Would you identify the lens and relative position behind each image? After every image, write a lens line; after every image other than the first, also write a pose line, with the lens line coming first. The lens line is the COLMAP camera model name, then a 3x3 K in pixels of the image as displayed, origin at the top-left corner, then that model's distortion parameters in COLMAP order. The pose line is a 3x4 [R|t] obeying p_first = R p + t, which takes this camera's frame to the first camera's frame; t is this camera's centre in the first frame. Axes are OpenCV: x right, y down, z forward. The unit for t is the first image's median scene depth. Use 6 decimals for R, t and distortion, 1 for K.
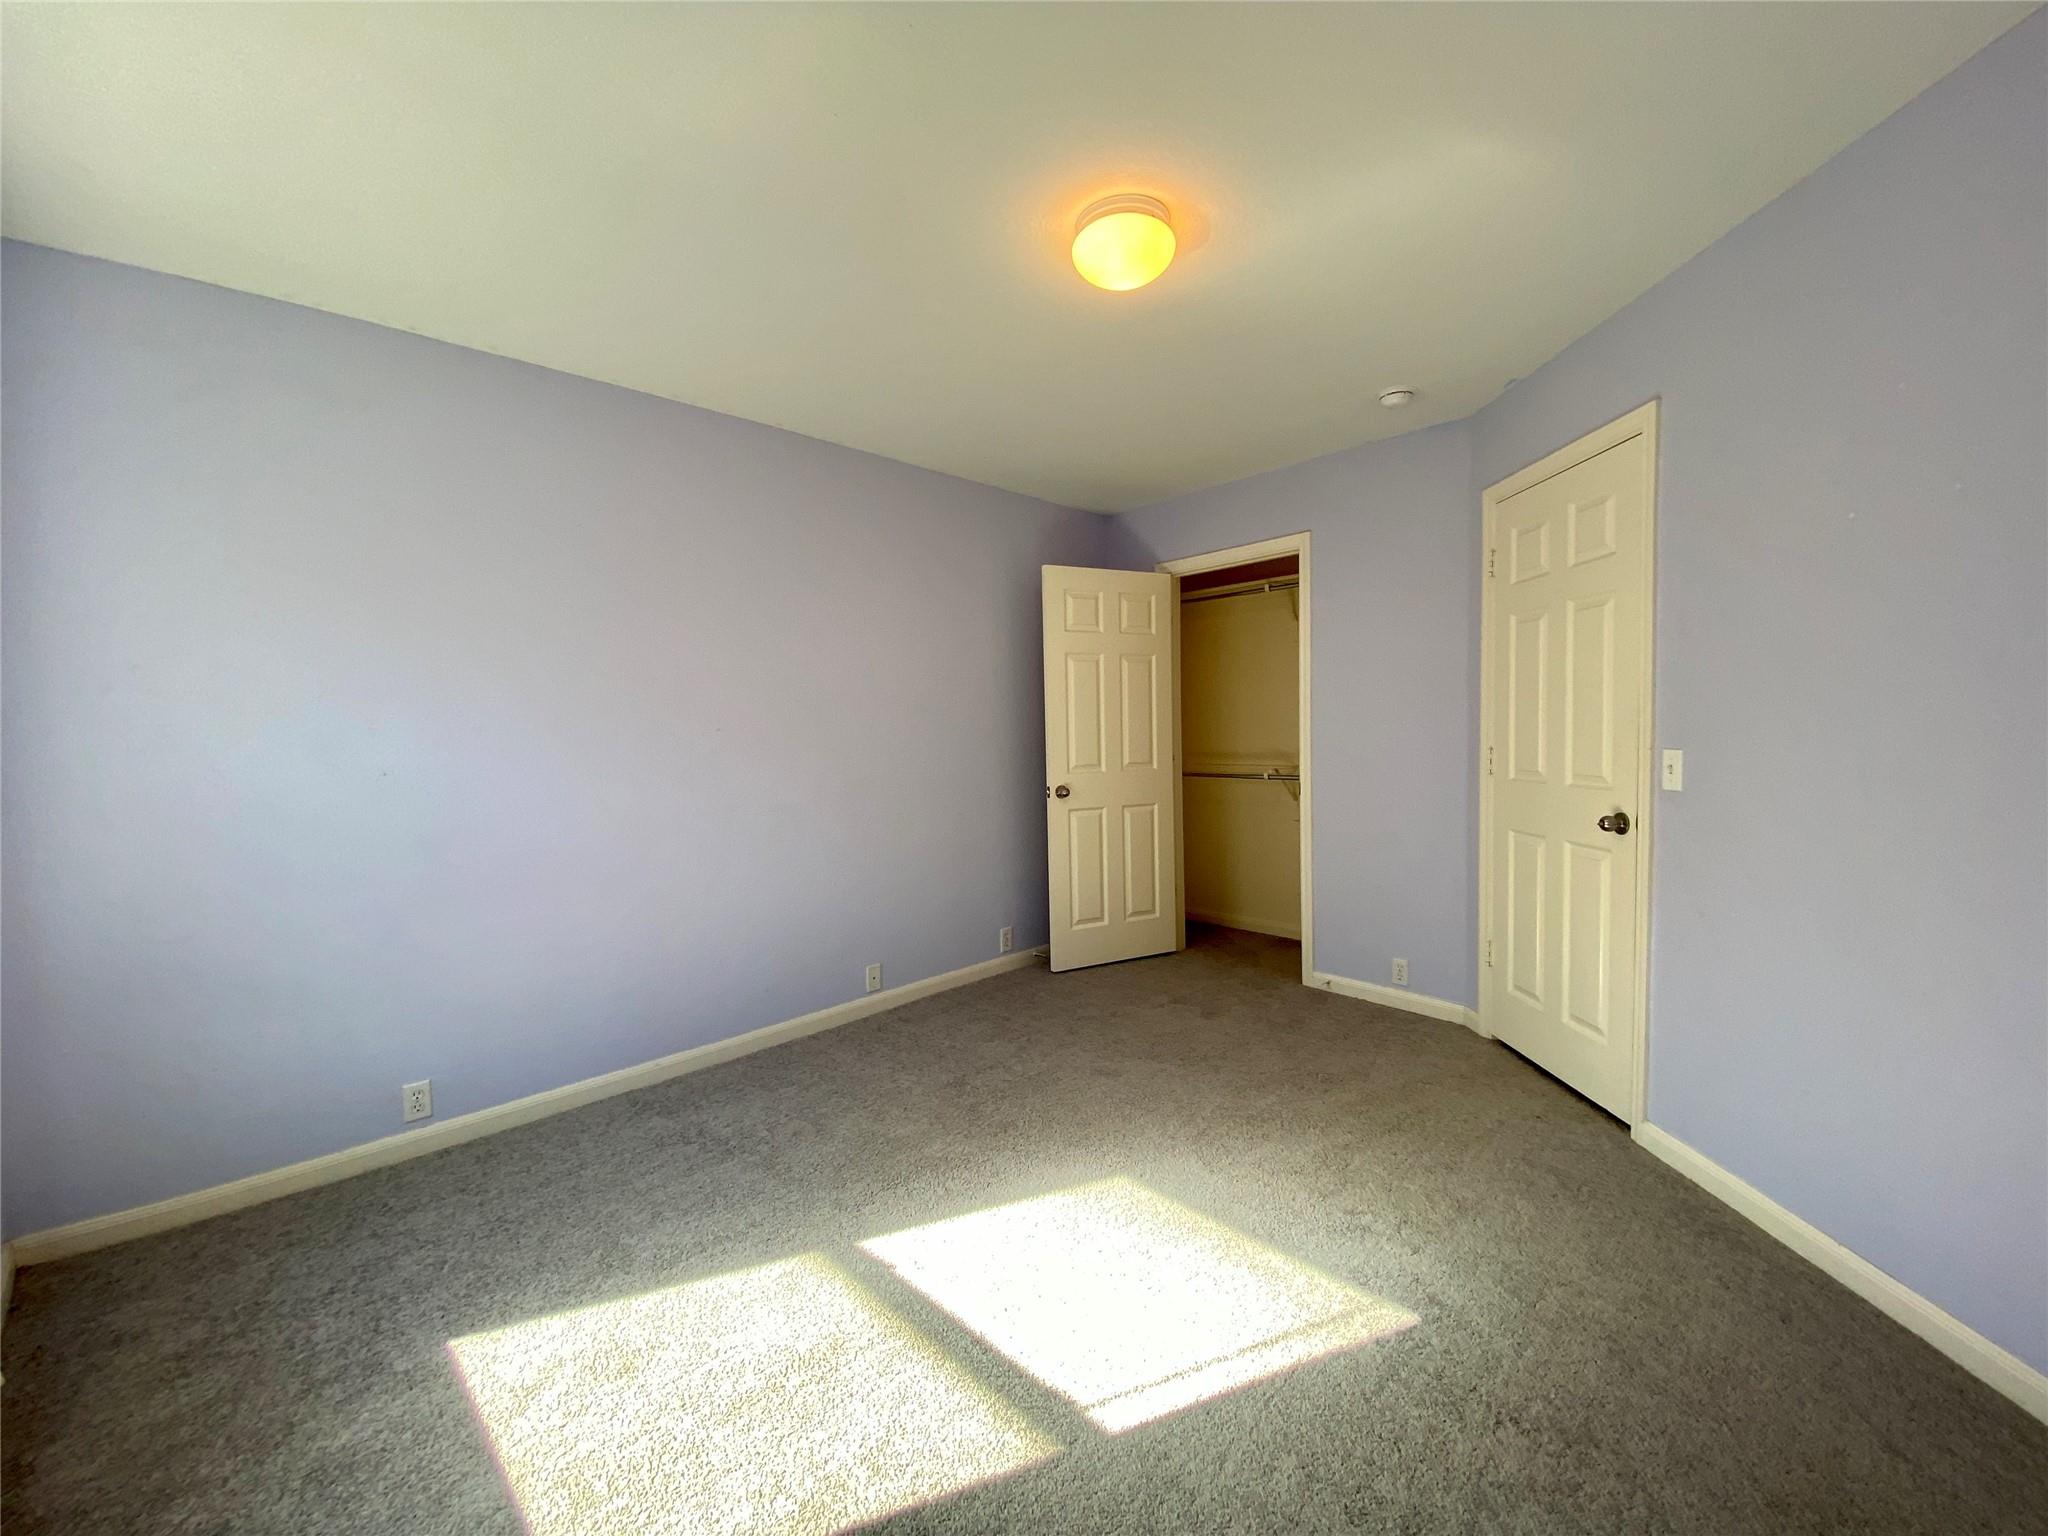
lens RADIAL K [[832.0, 0, 1024.9], [0, 832.0, 766.4], [0, 0, 1]] dist [0.034430, -0.027671]
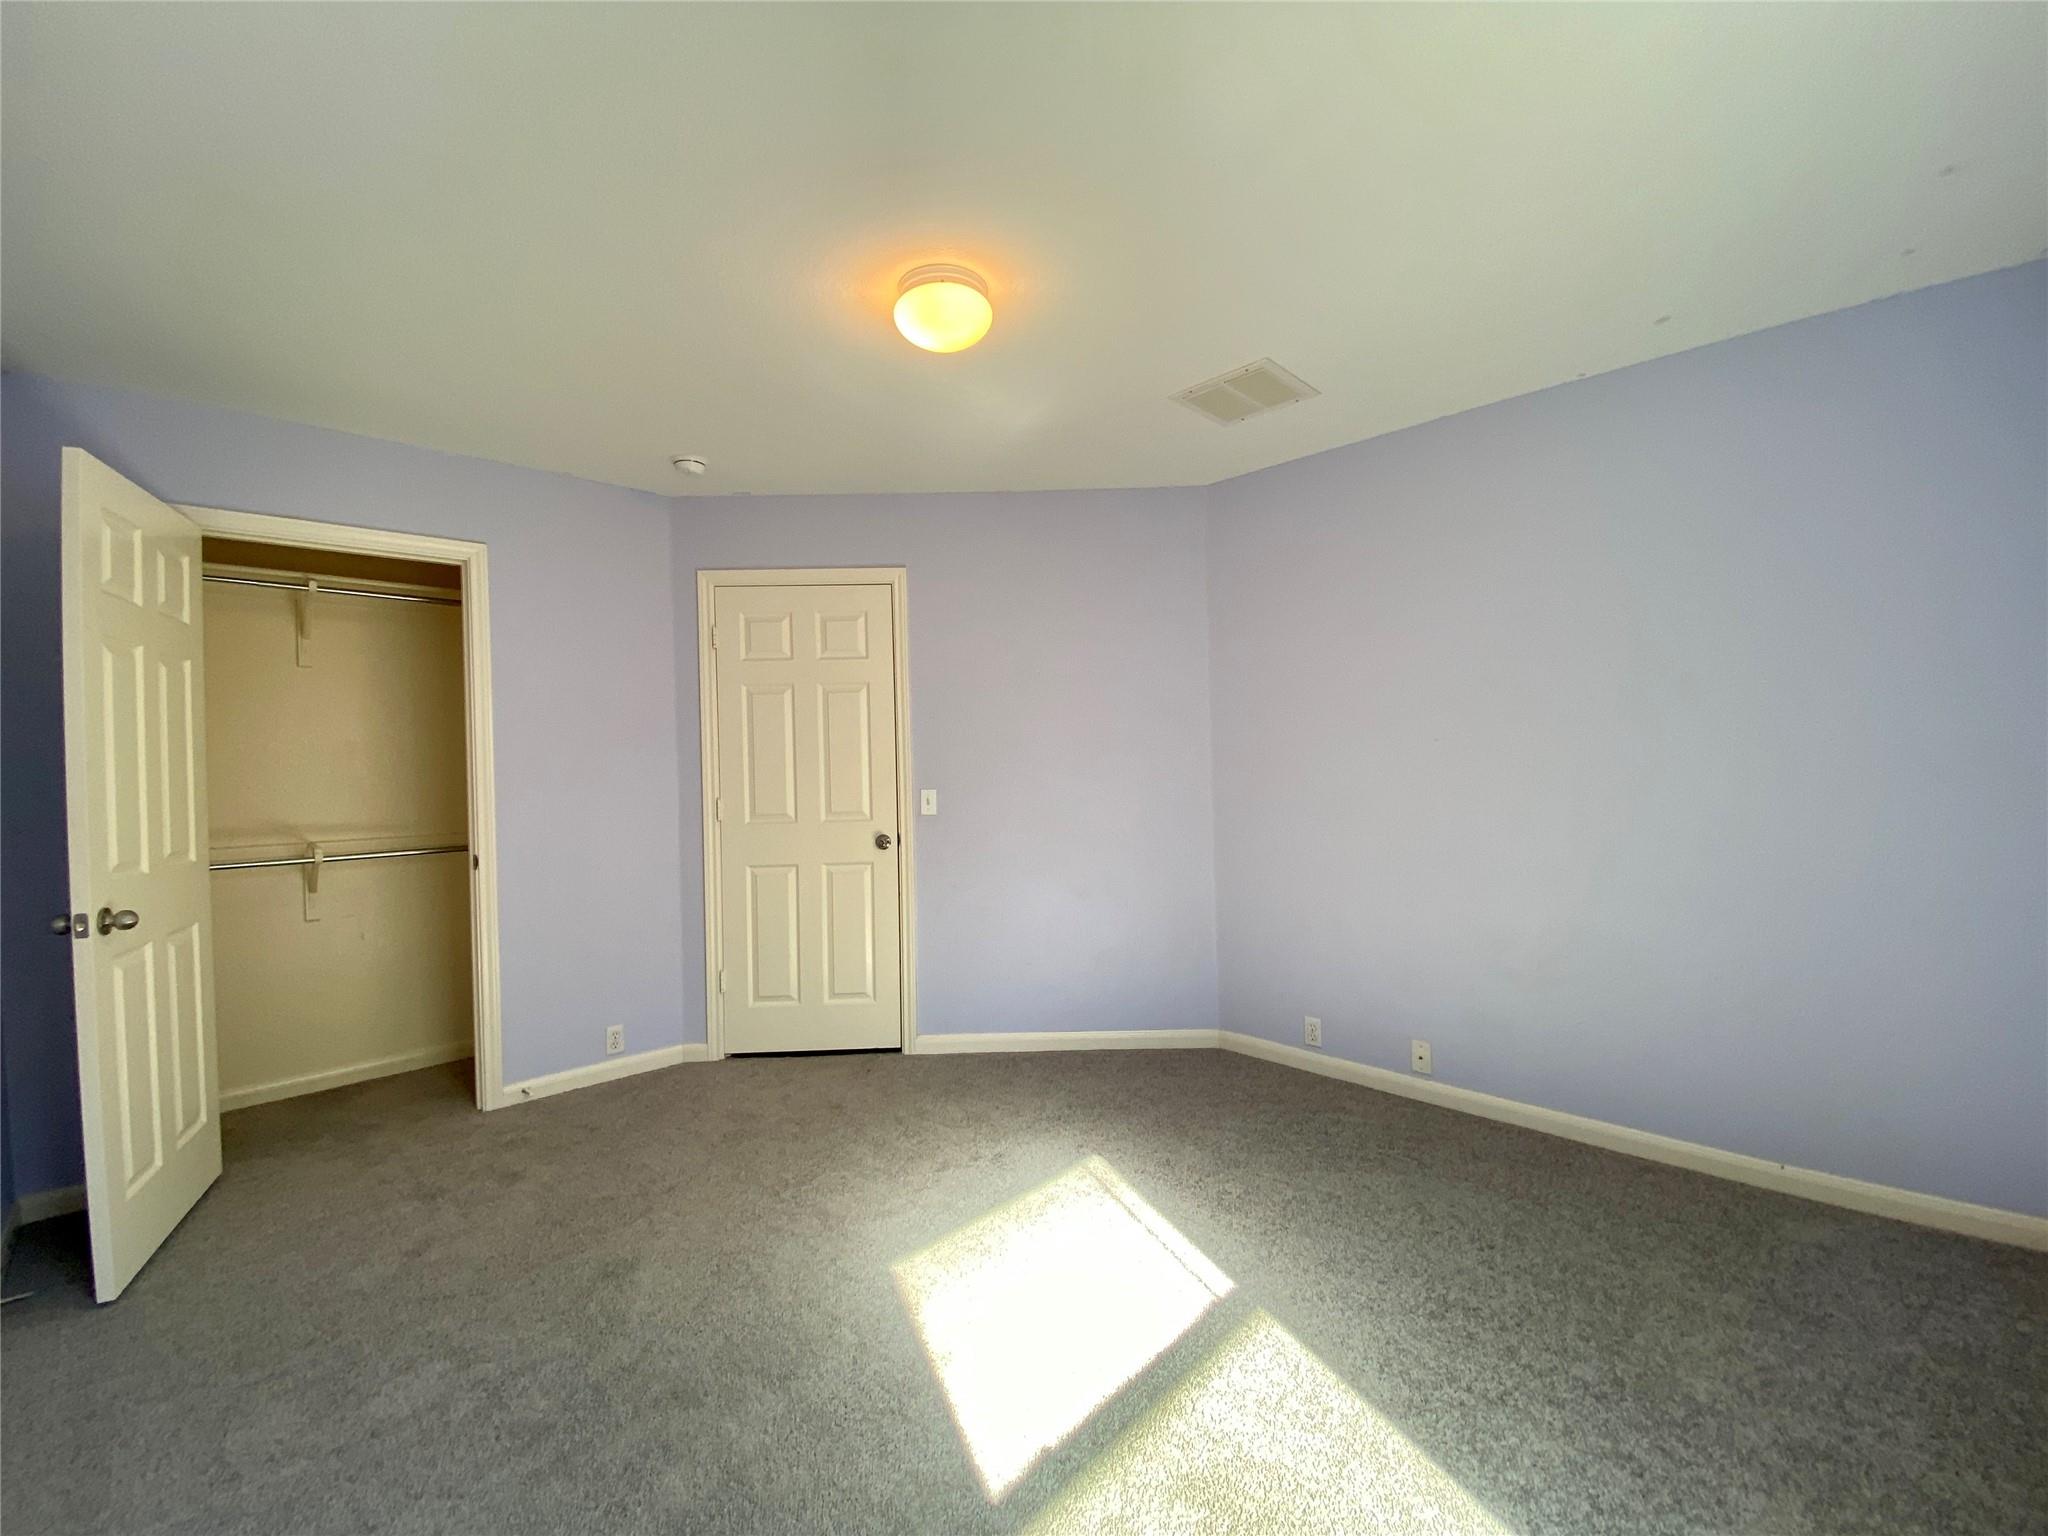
lens RADIAL K [[832.0, 0, 1024.9], [0, 832.0, 766.4], [0, 0, 1]] dist [0.034430, -0.027671]
pose [[-0.013000, 0.015574, 0.999794, -0.748816], [0.068375, 0.997552, -0.014650, -0.025869], [-0.997575, 0.068171, -0.014033, 0.773713]]
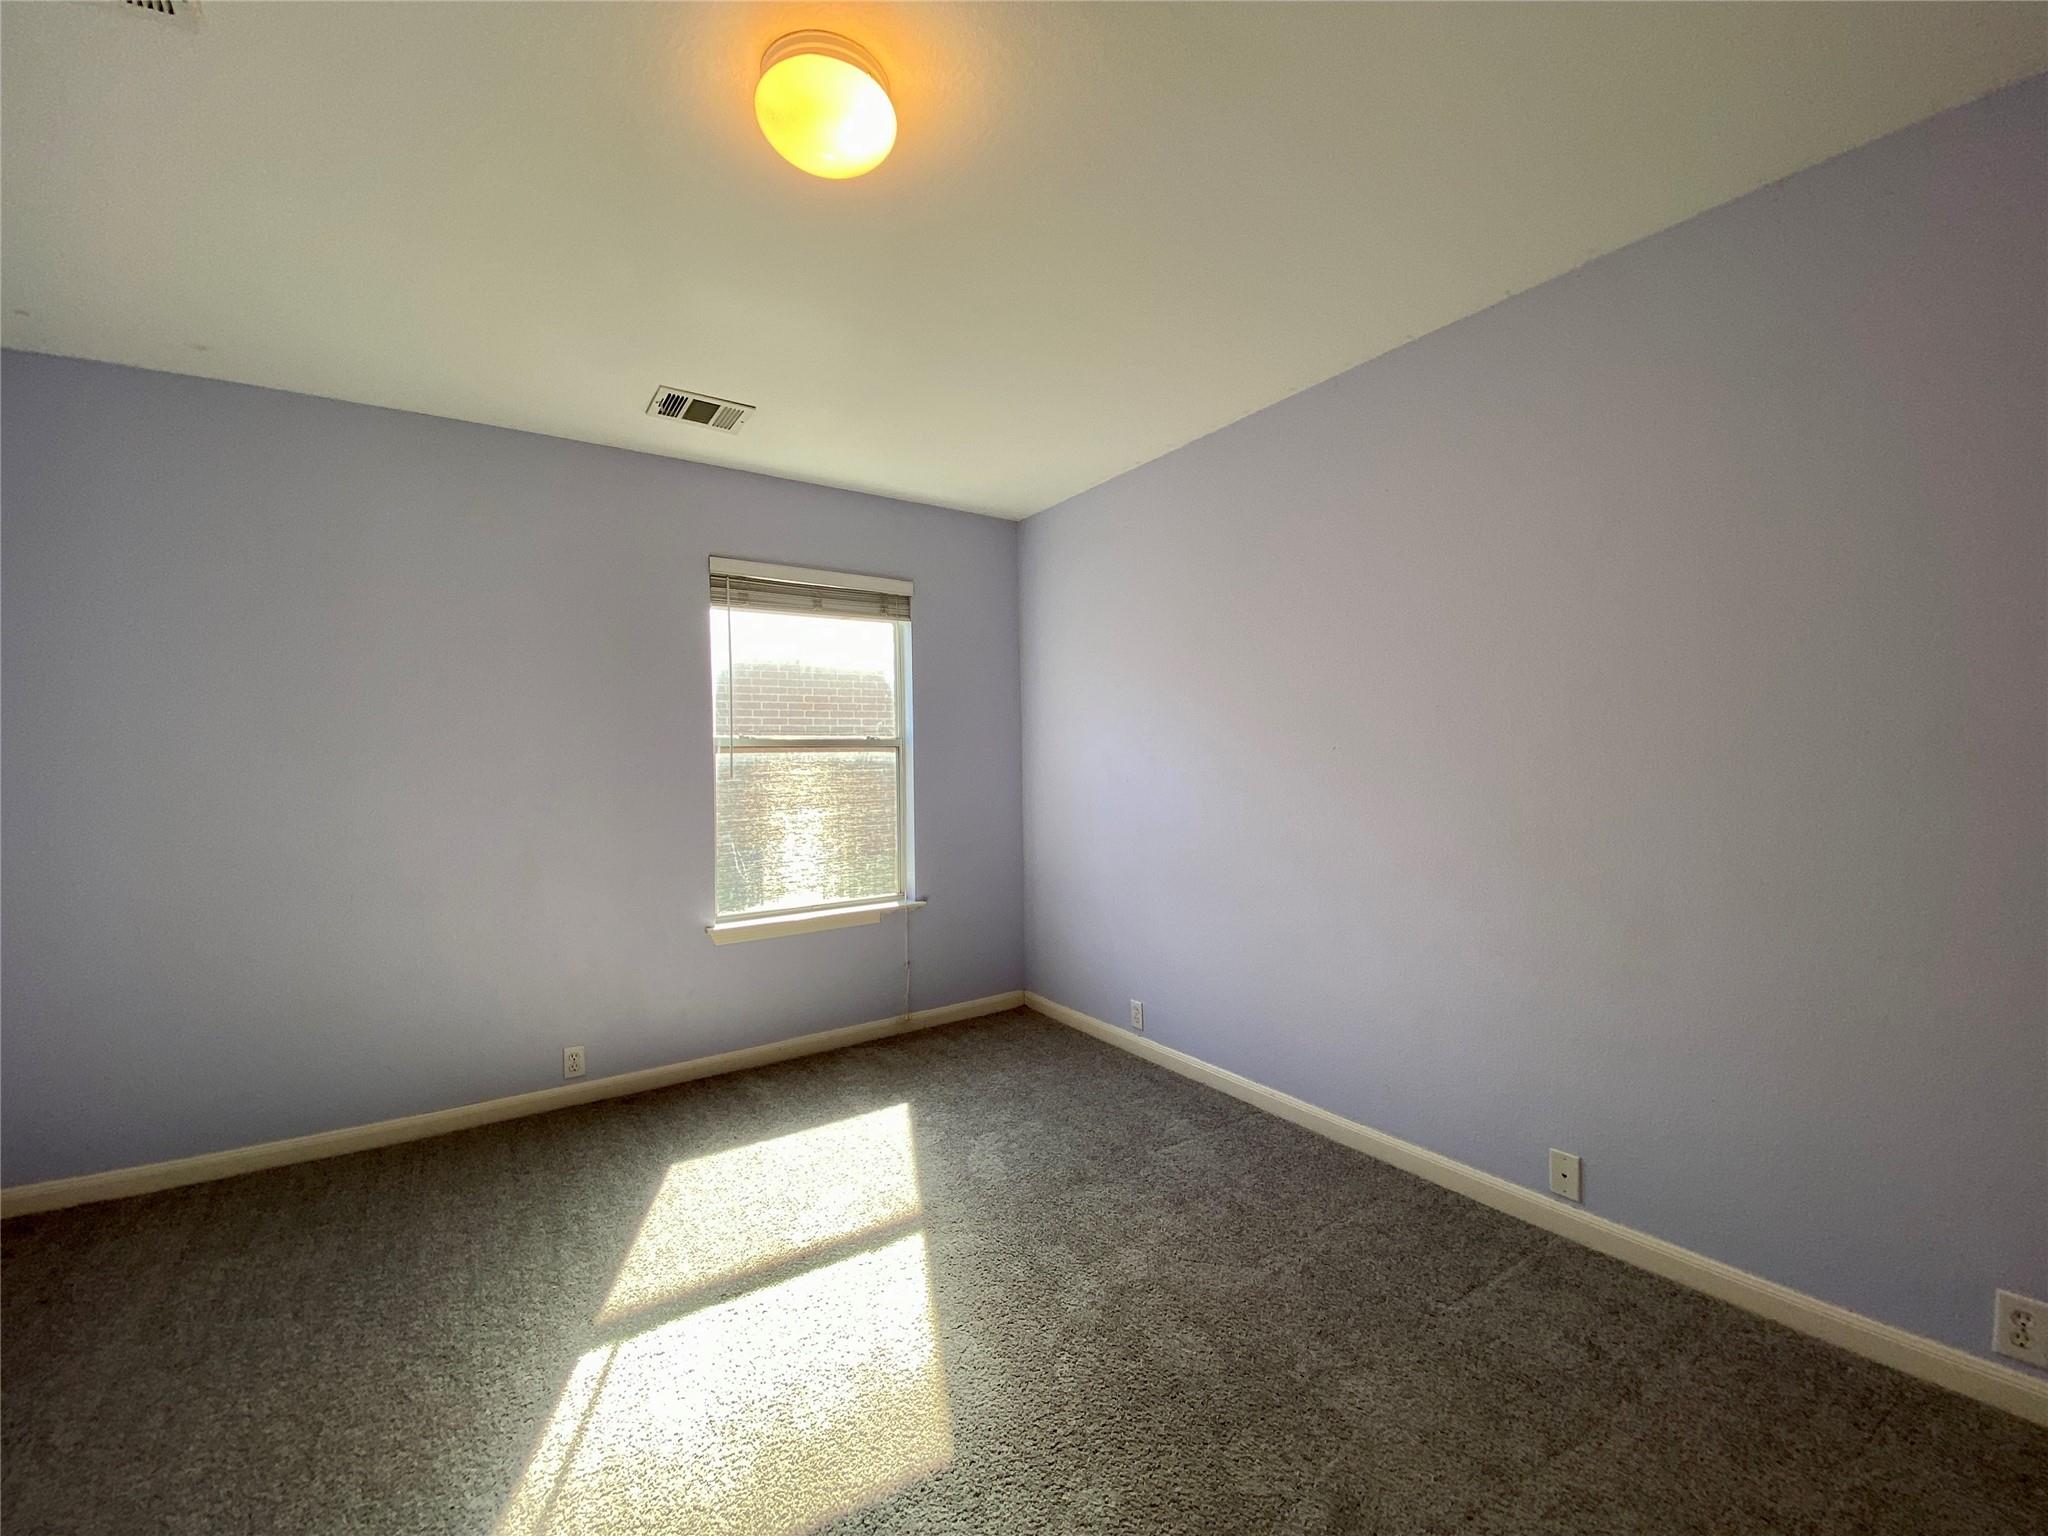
lens RADIAL K [[832.0, 0, 1024.9], [0, 832.0, 766.4], [0, 0, 1]] dist [0.034430, -0.027671]
pose [[-0.164596, 0.040117, -0.985545, 0.682676], [-0.033403, 0.998373, 0.046218, -0.075422], [0.985795, 0.040527, -0.162988, 1.059437]]
